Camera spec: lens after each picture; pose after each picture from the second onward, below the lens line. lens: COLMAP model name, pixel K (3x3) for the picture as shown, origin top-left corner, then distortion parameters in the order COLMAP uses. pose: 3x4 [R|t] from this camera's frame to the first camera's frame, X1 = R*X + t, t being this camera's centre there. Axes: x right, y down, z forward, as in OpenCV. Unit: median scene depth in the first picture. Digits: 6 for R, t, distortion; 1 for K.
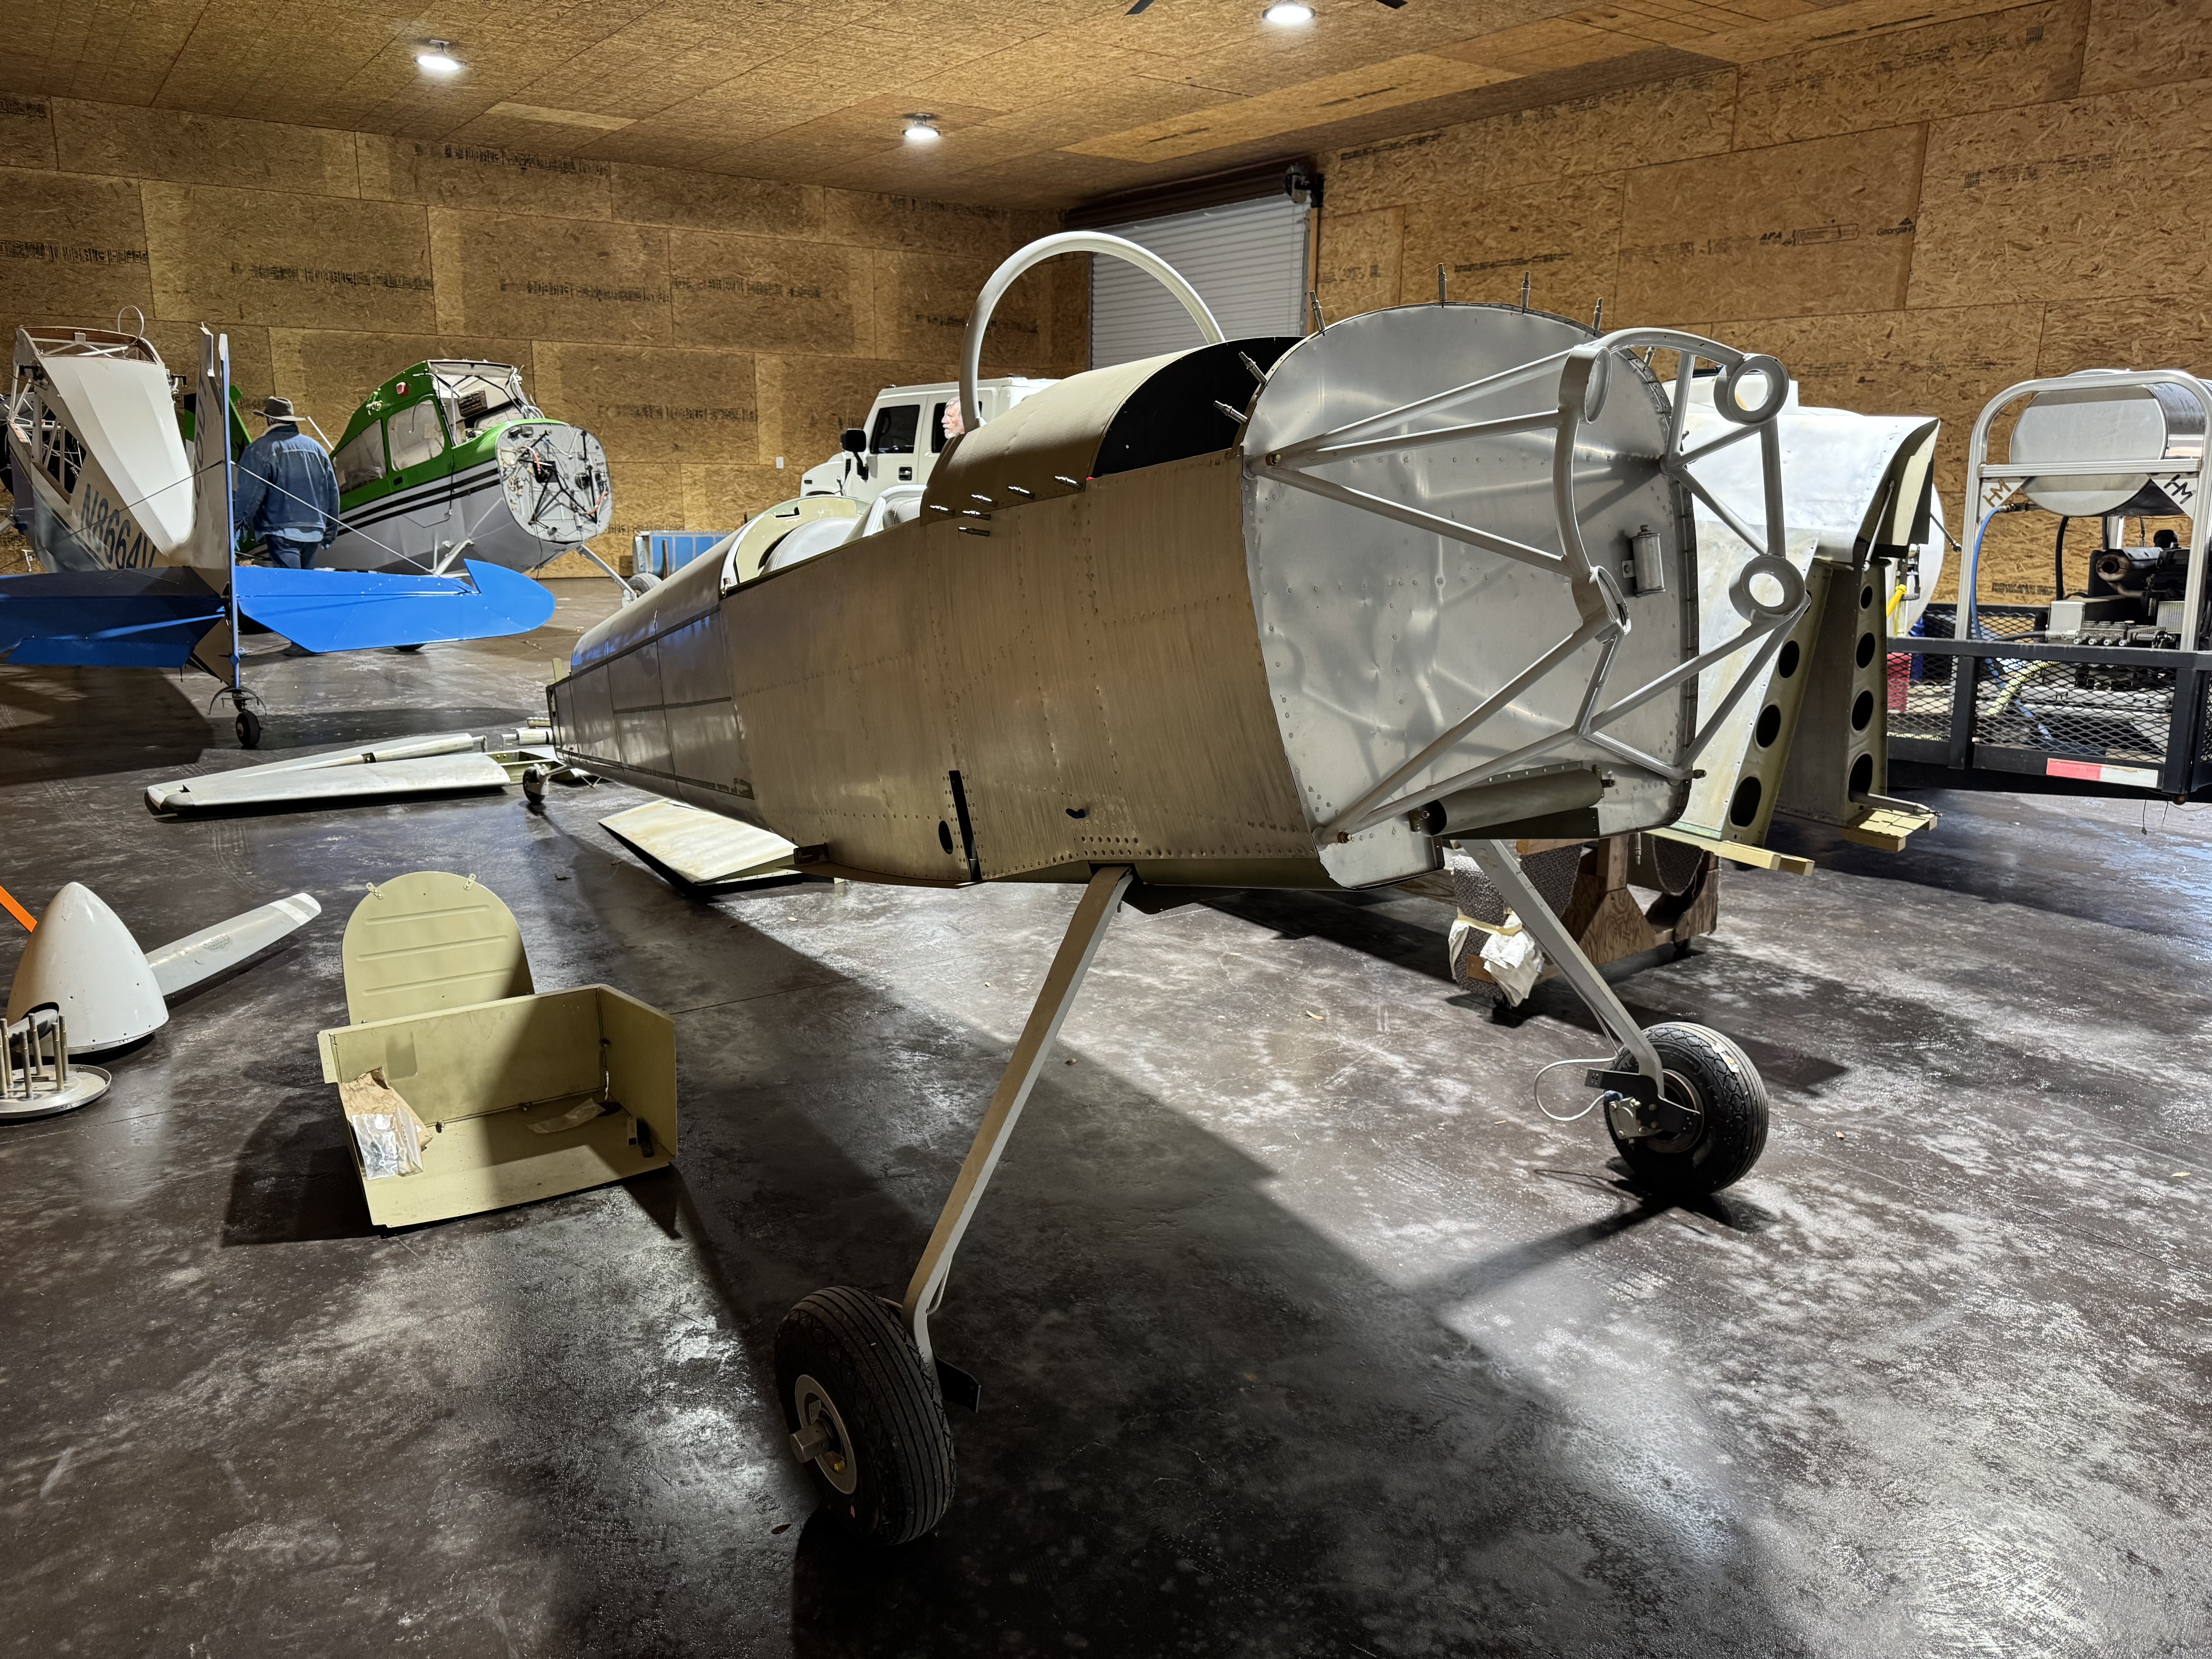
lens RADIAL K [[1560.8, 0, 1099.0], [0, 1560.8, 826.4], [0, 0, 1]] dist [0.041740, -0.049737]
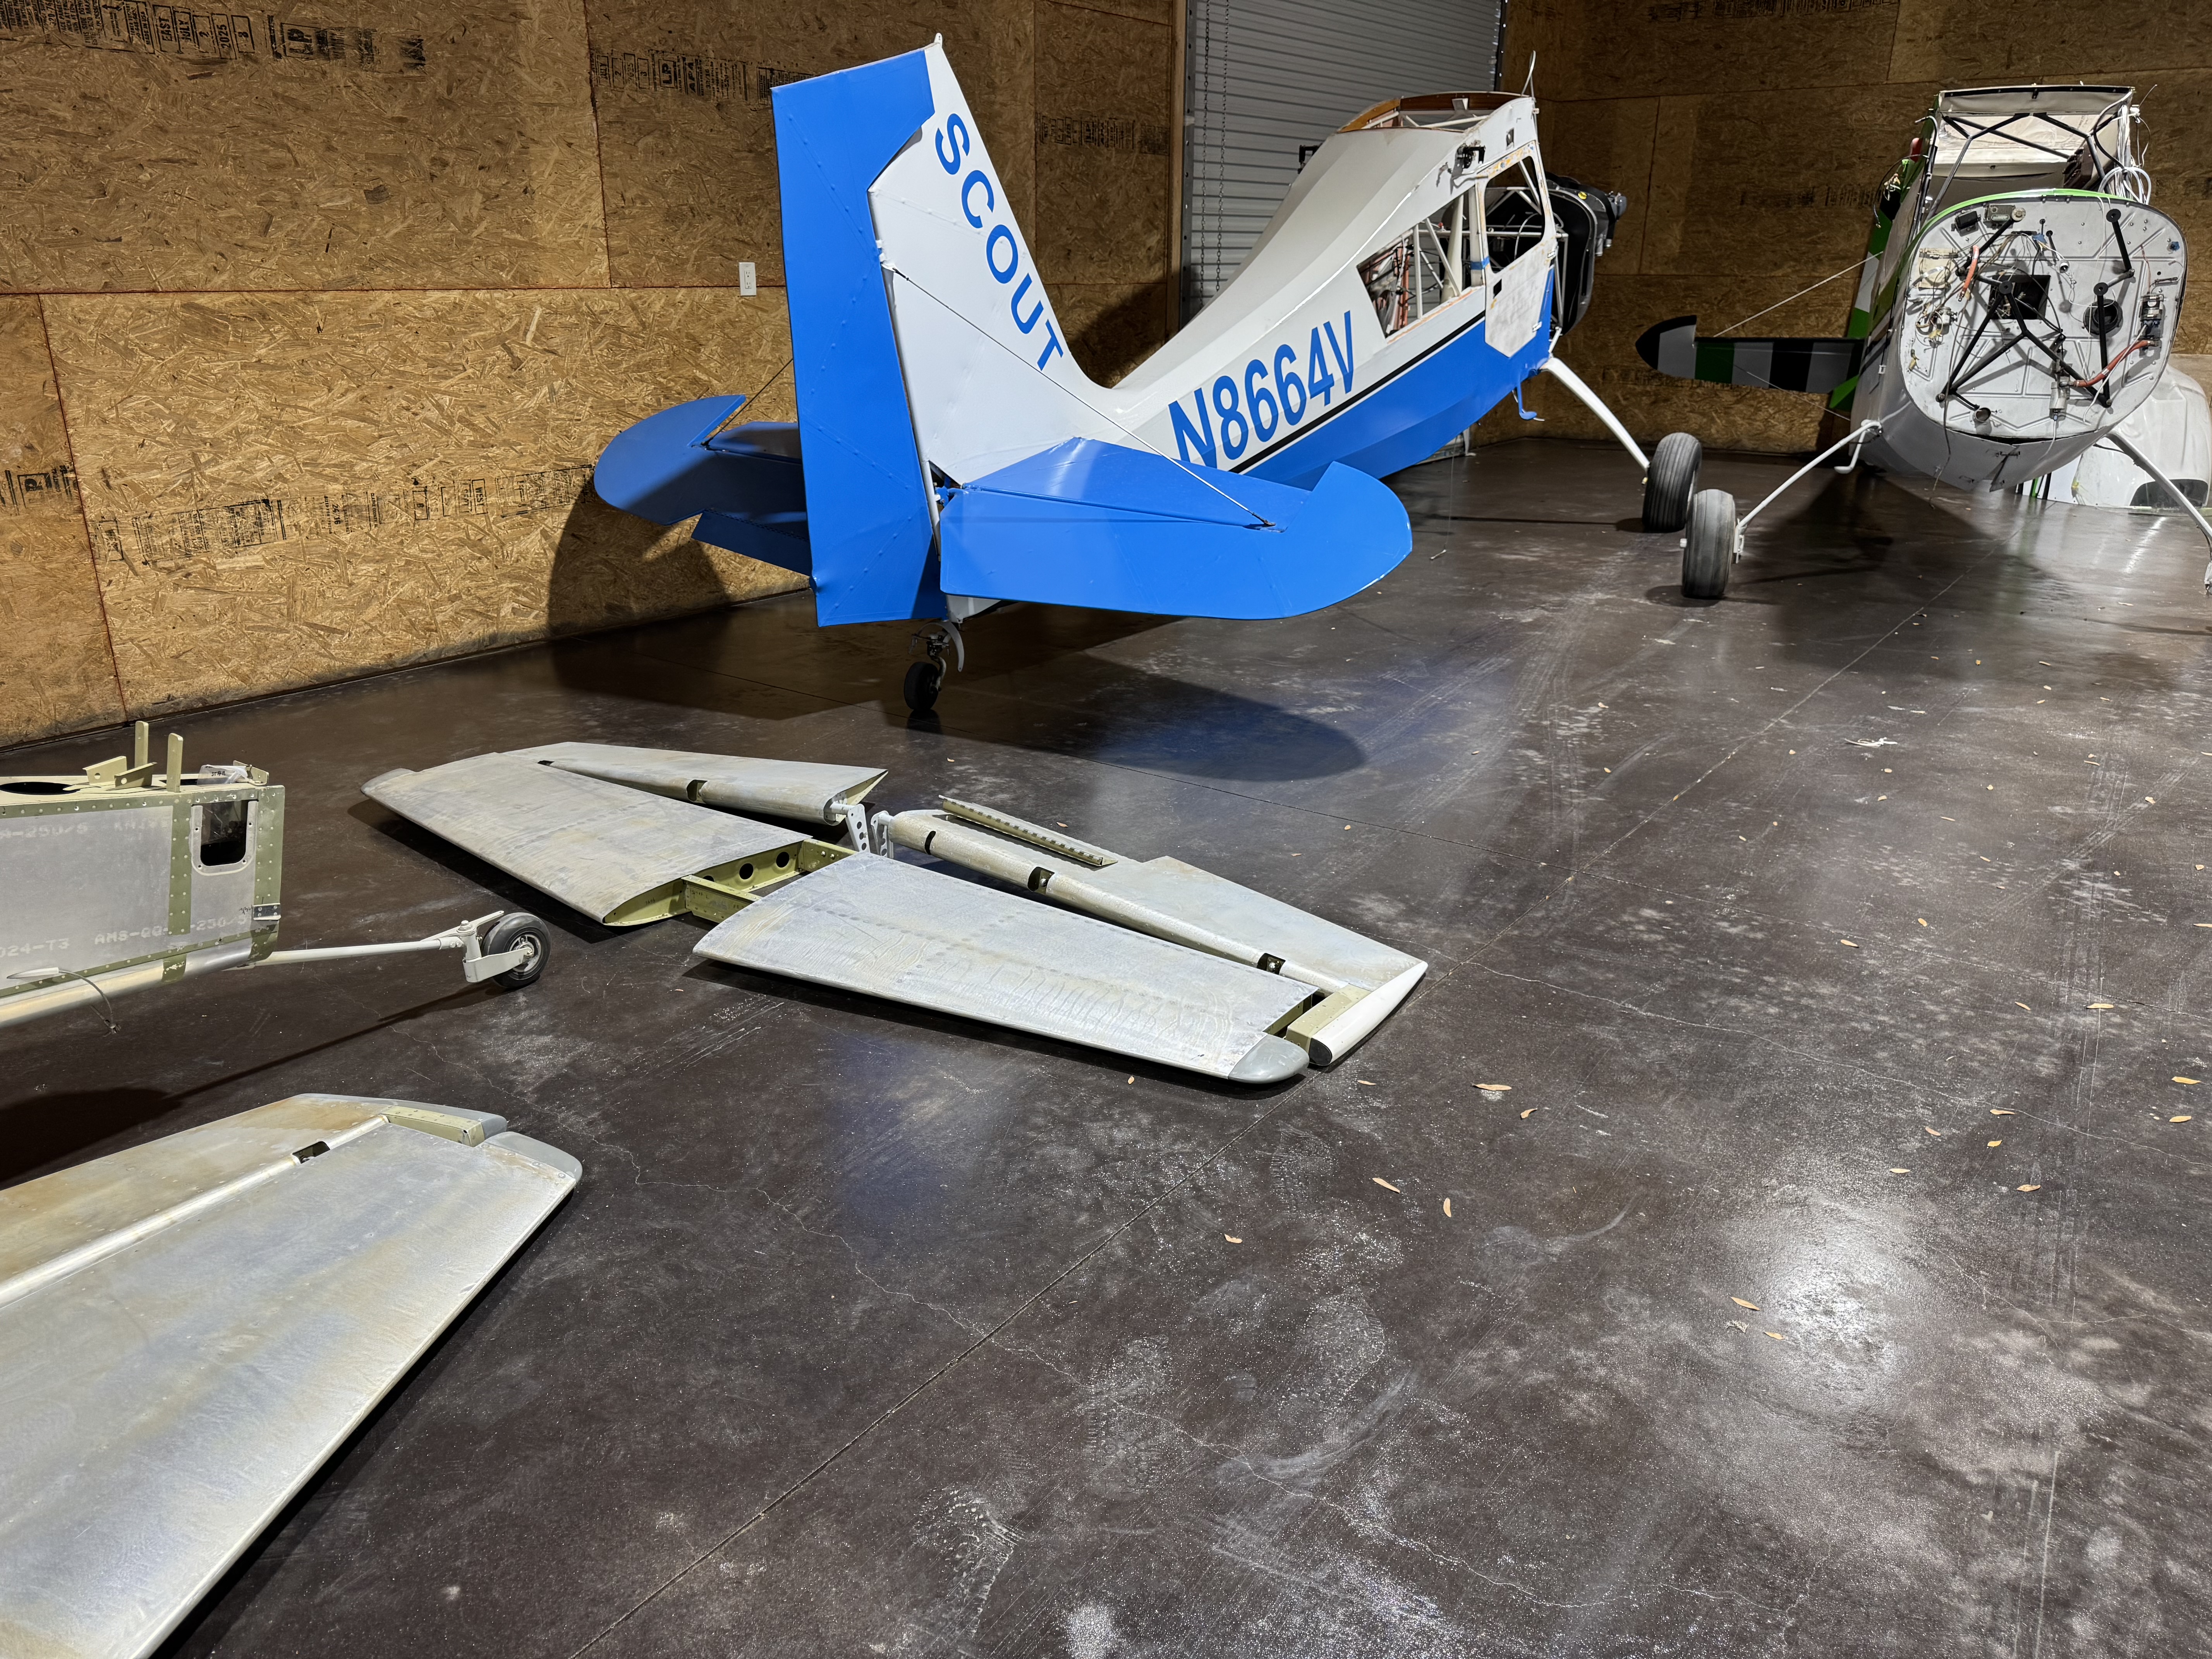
lens RADIAL K [[1560.8, 0, 1093.2], [0, 1560.8, 829.1], [0, 0, 1]] dist [0.041740, -0.049737]
pose [[0.309123, 0.312611, -0.898175, 0.067511], [-0.221560, 0.942116, 0.251651, -0.132060], [0.924854, 0.121209, 0.360492, 0.589719]]
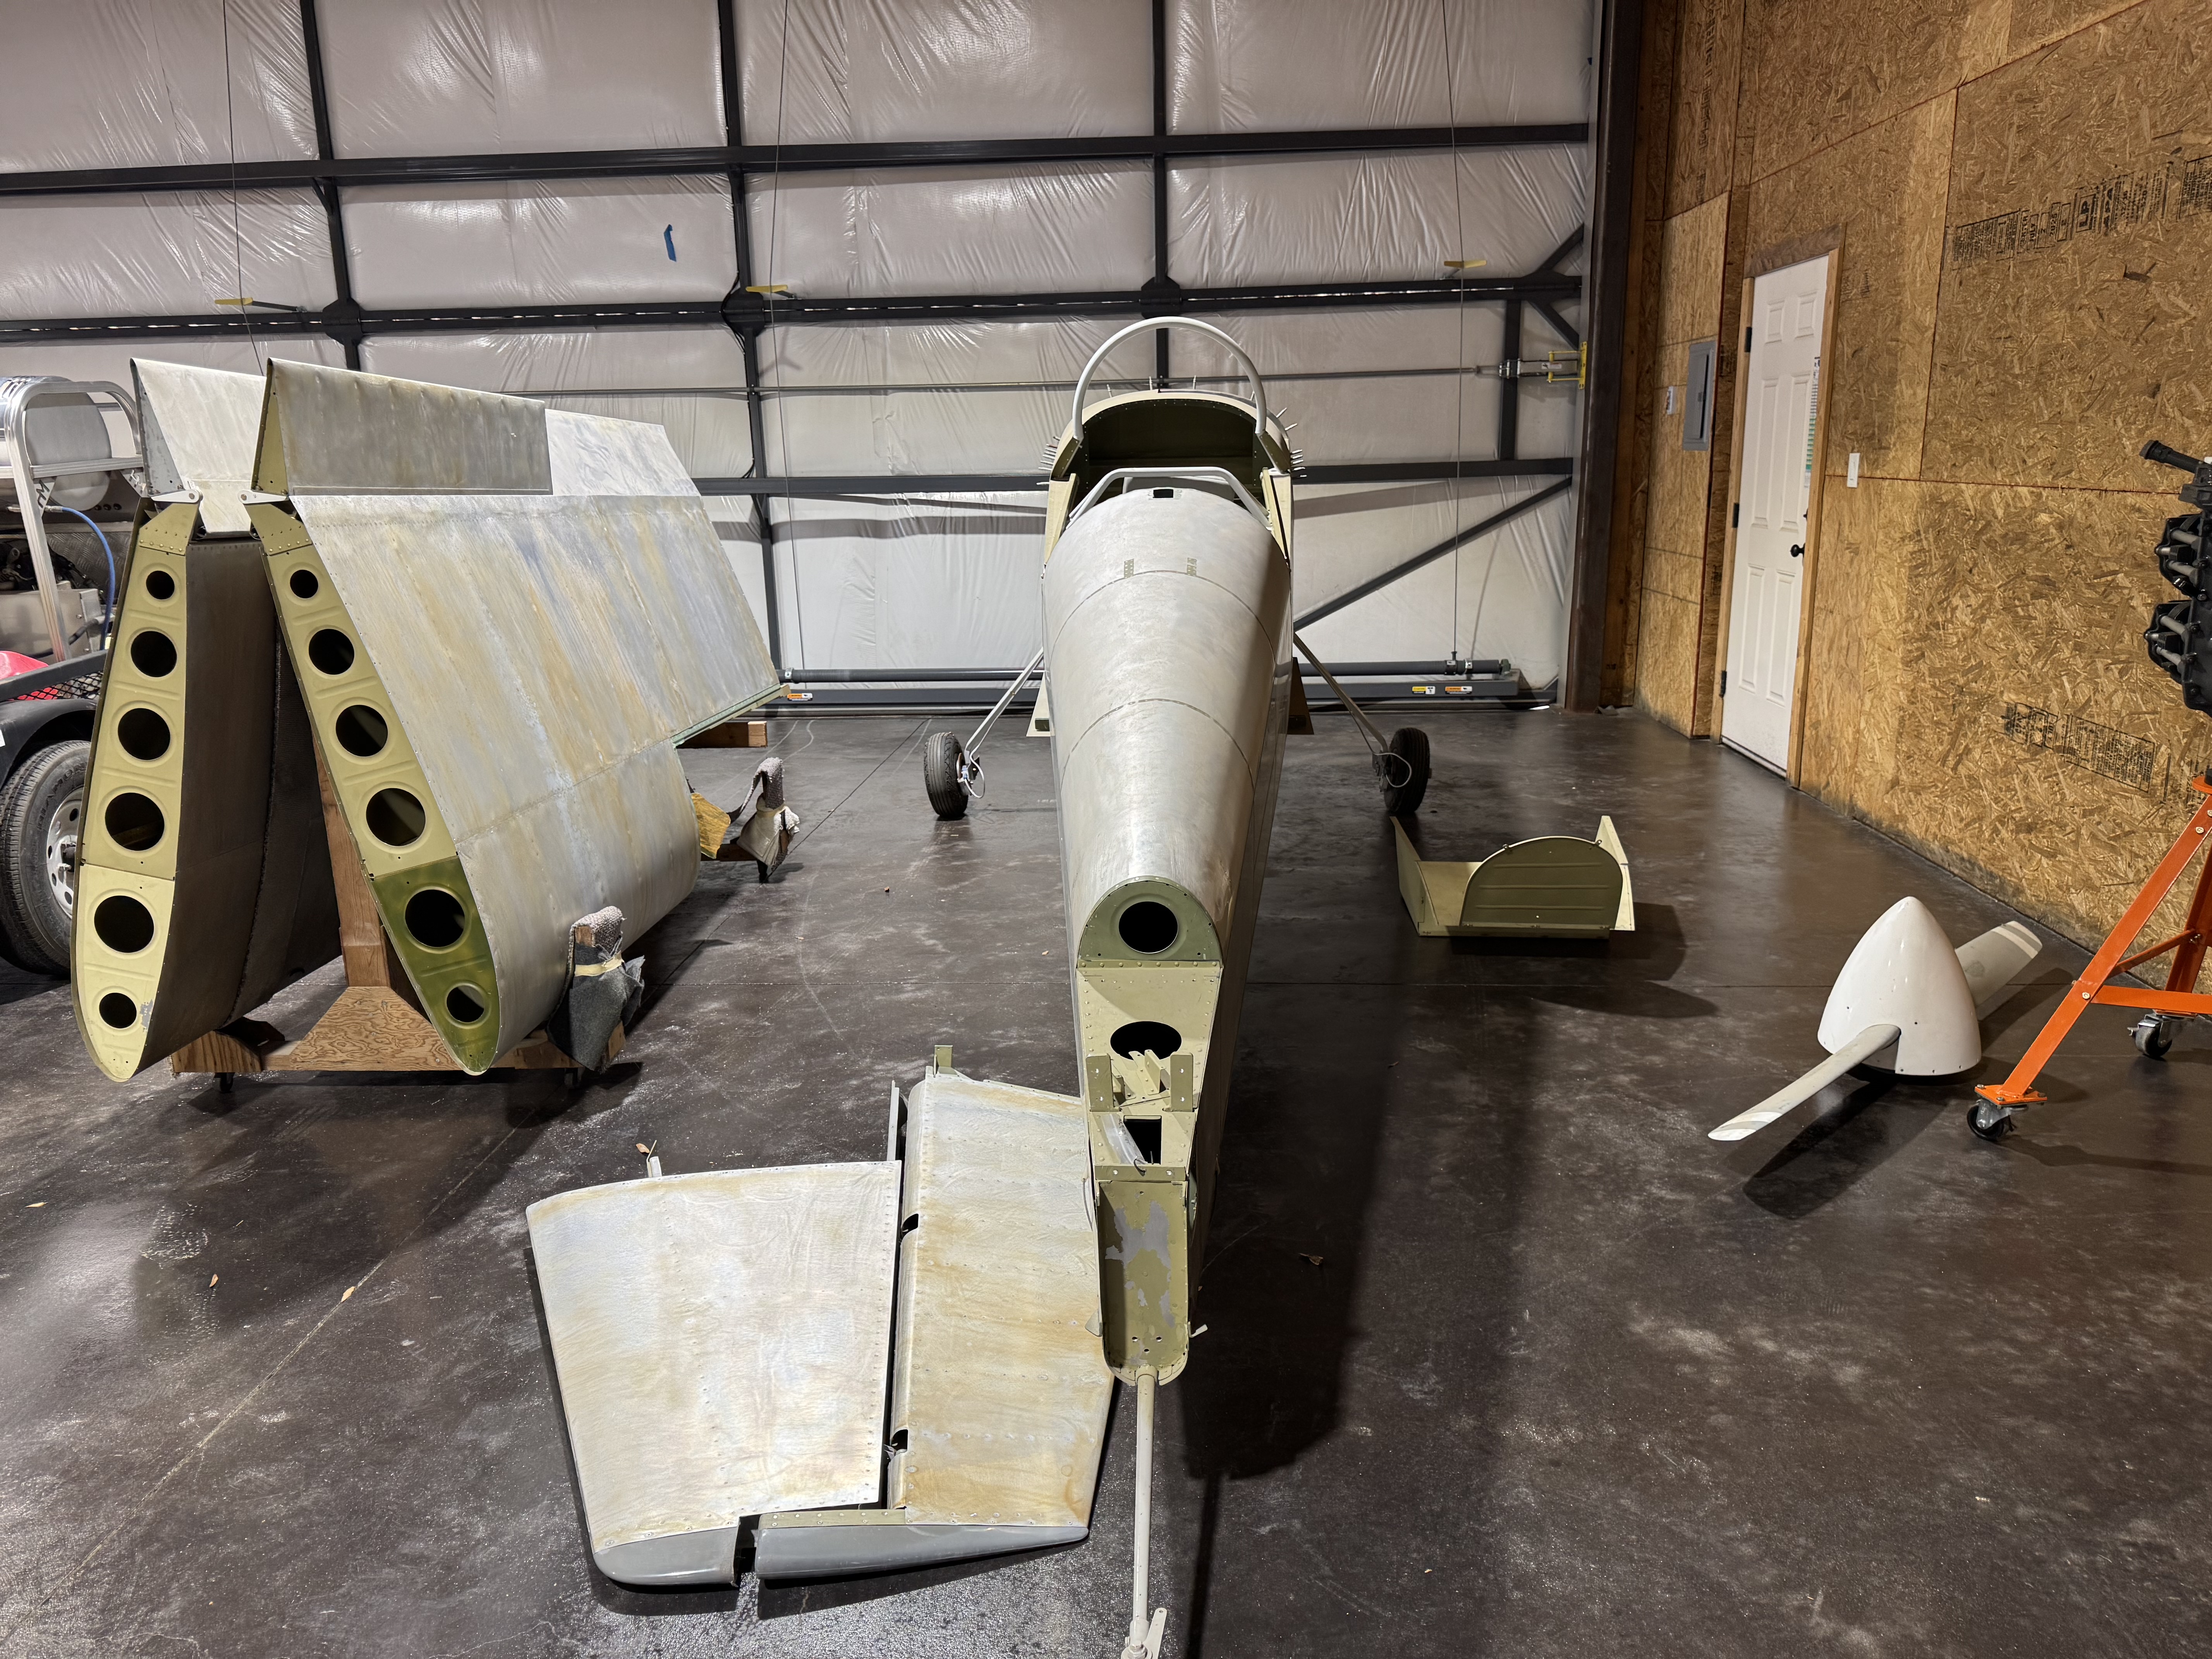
lens RADIAL K [[1560.8, 0, 1096.6], [0, 1560.8, 820.5], [0, 0, 1]] dist [0.041740, -0.049737]
pose [[-0.783376, -0.141643, 0.605194, -0.288947], [0.154480, 0.898765, 0.410314, -0.161783], [-0.602045, 0.414920, -0.682190, 0.664607]]
